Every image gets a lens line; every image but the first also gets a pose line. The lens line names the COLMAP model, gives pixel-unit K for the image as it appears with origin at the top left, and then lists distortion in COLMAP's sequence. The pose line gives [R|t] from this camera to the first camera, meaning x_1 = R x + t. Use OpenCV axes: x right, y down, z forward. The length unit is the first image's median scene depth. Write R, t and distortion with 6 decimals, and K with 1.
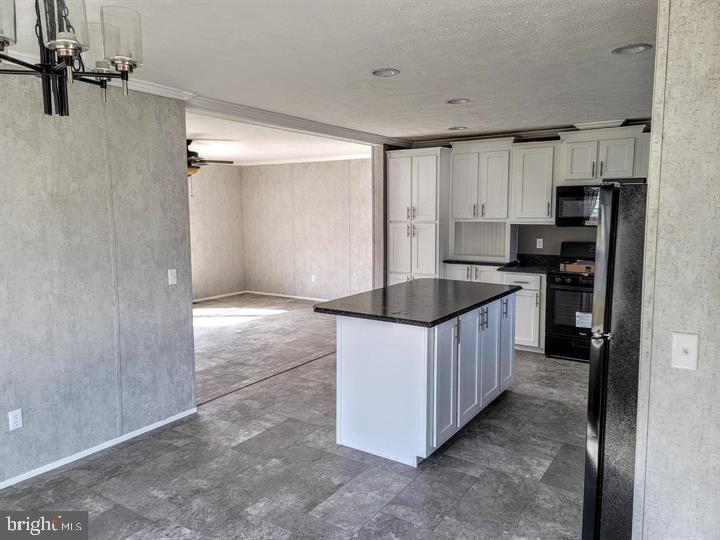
lens RADIAL K [[520.7, 0, 353.8], [0, 520.7, 267.6], [0, 0, 1]] dist [0.058890, -0.003822]
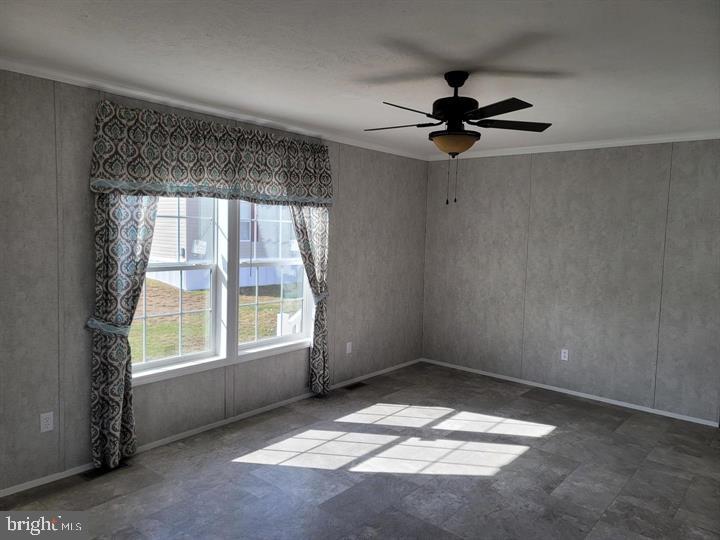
lens RADIAL K [[526.6, 0, 360.0], [0, 526.6, 270.0], [0, 0, 1]] dist [0.031284, -0.004003]
pose [[0.993105, 0.040222, -0.110114, -0.226781], [-0.044088, 0.998486, -0.032902, -0.040172], [0.108624, 0.037530, 0.993374, 0.371493]]
